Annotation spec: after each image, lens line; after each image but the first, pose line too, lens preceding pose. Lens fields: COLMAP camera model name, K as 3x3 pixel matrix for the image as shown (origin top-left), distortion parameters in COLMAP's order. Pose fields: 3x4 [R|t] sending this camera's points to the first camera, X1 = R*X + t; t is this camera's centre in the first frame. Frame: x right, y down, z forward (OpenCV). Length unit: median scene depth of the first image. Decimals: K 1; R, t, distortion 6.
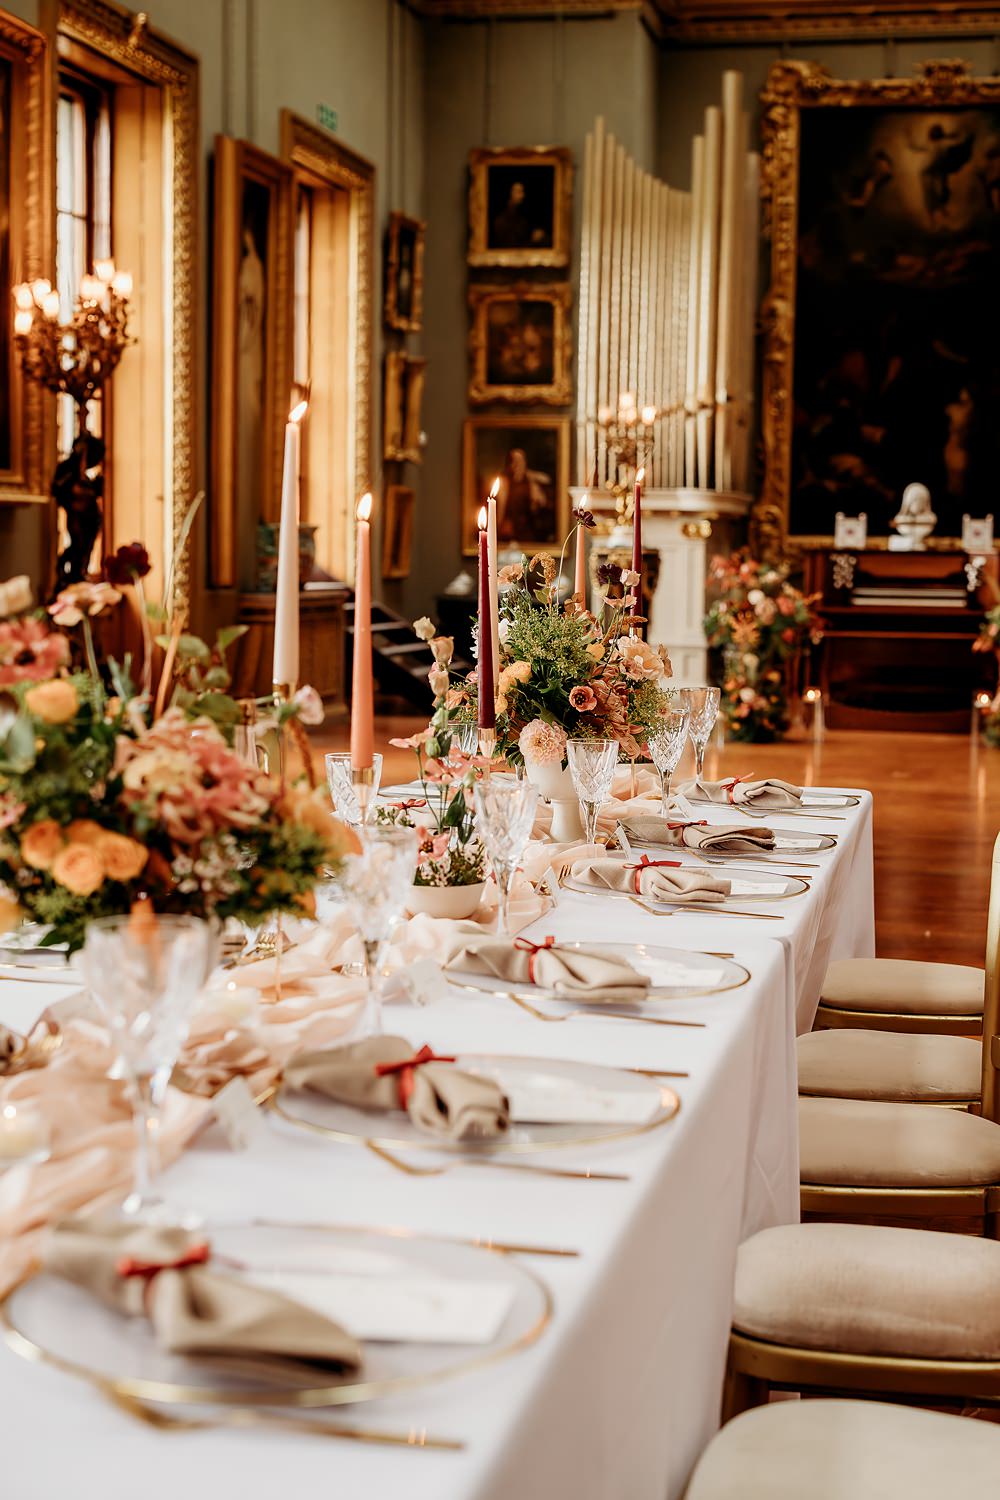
lens RADIAL K [[2280.3, 0, 520.7], [0, 2280.3, 749.2], [0, 0, 1]] dist [0.015507, -0.003668]
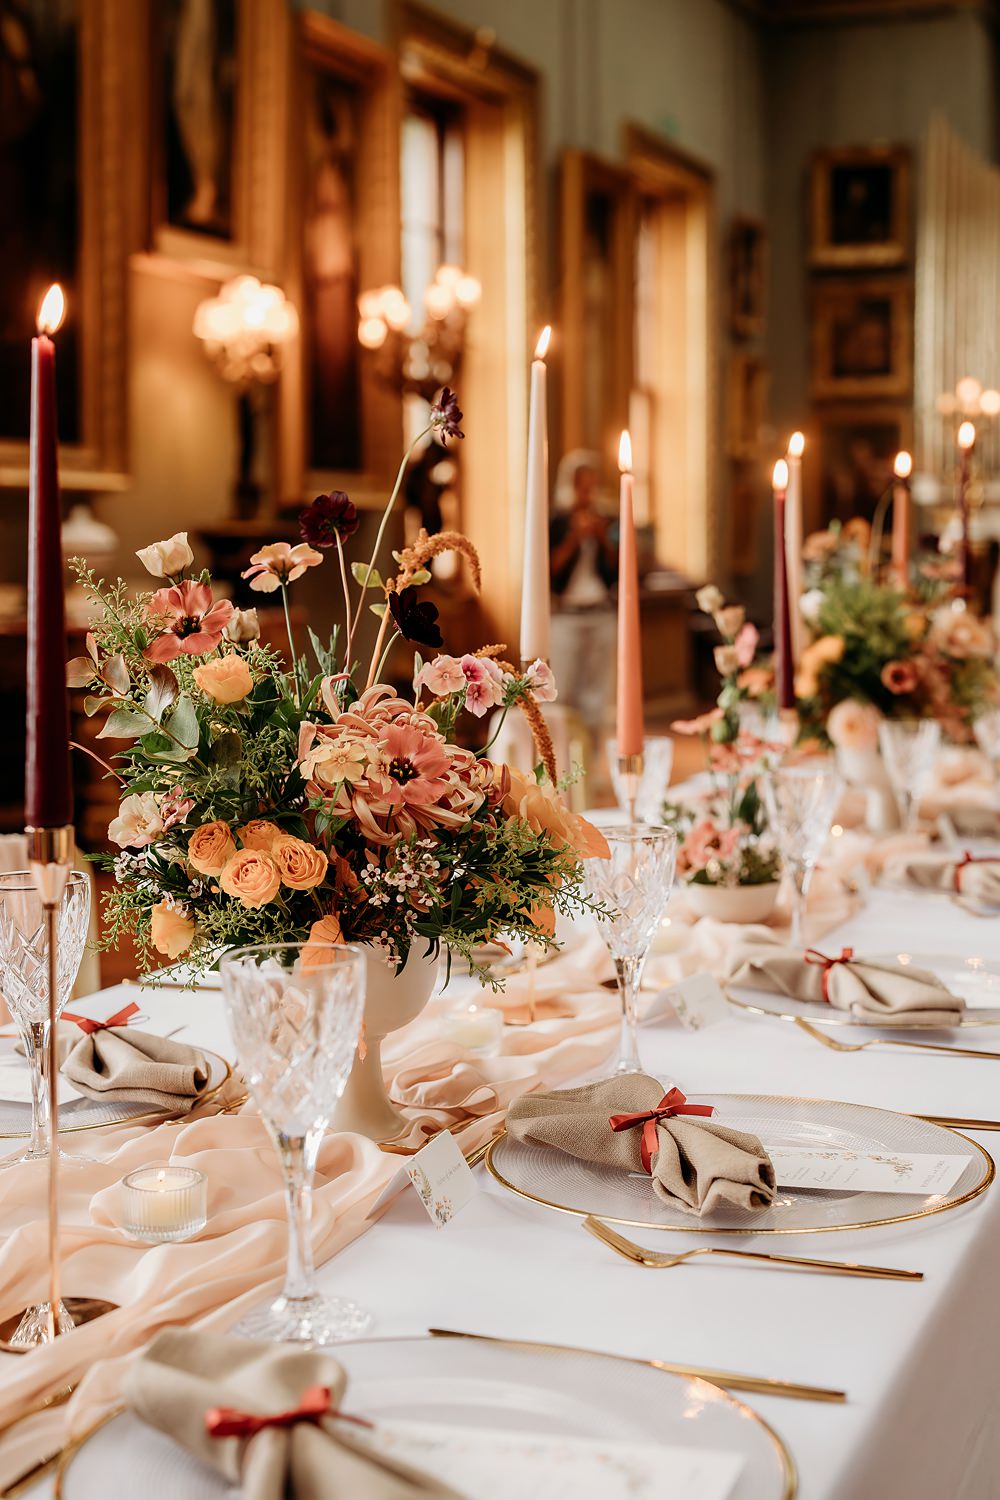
lens RADIAL K [[2167.6, 0, 500.0], [0, 2167.6, 750.0], [0, 0, 1]] dist [0.003085, -0.012546]
pose [[0.985545, -0.010215, -0.169104, 0.002870], [0.011036, 0.999931, 0.003914, 0.000309], [0.169053, -0.005724, 0.985590, 0.021482]]
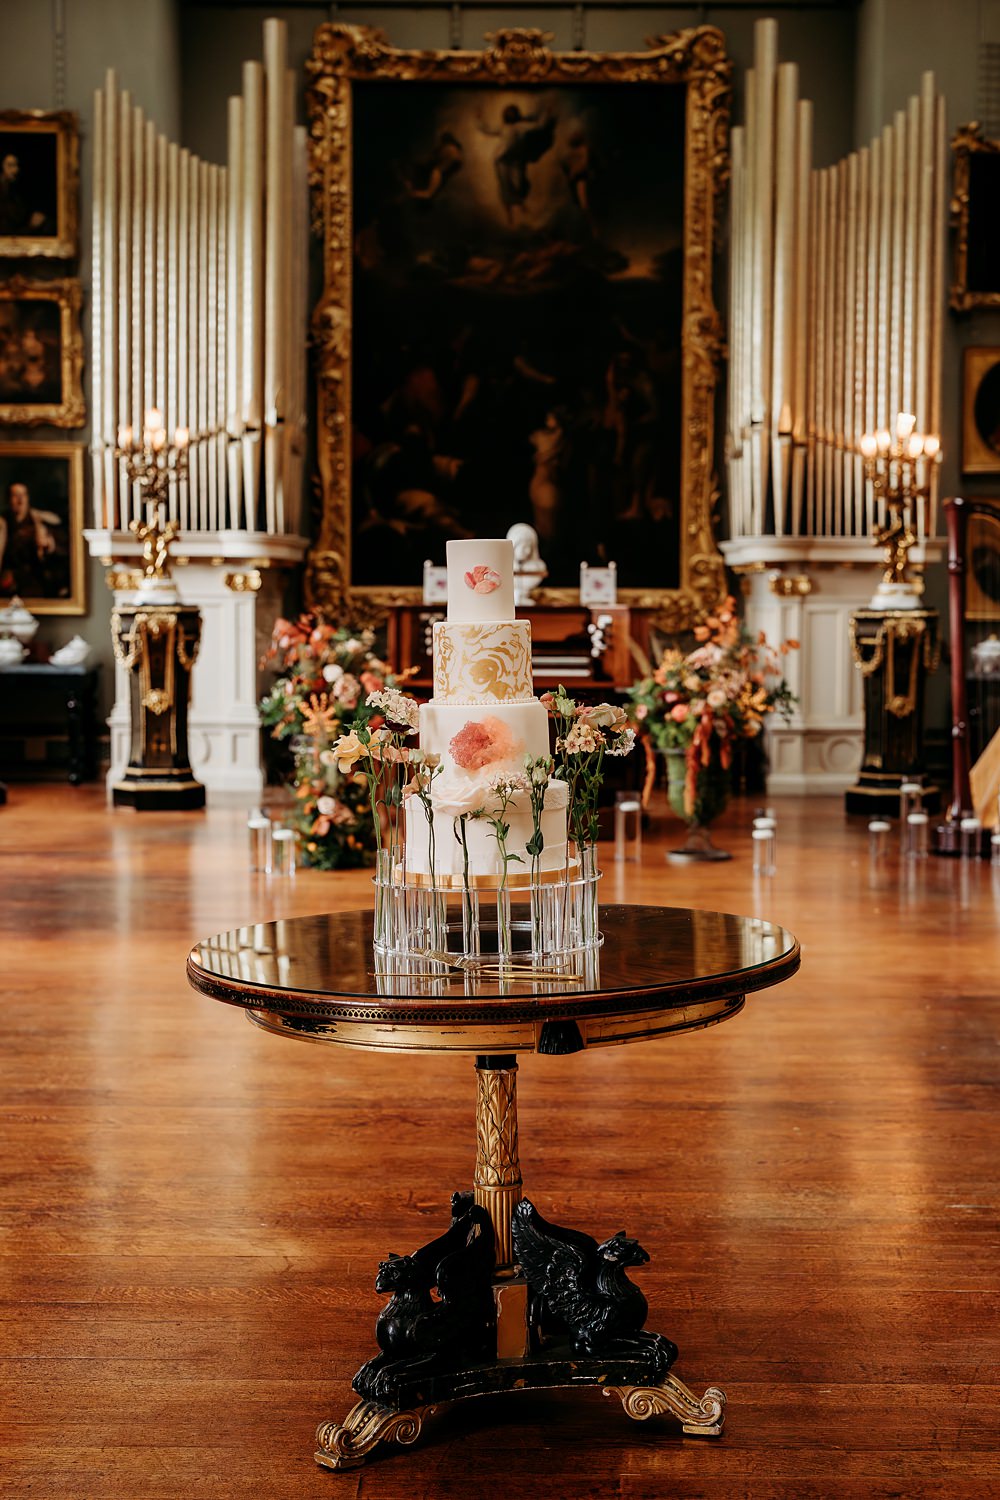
lens RADIAL K [[2280.3, 0, 520.7], [0, 2280.3, 749.2], [0, 0, 1]] dist [0.015507, -0.003668]
pose [[0.979326, -0.023254, 0.200947, 0.010532], [0.026972, 0.999512, -0.015786, -0.025071], [-0.200482, 0.020880, 0.979475, 0.223342]]
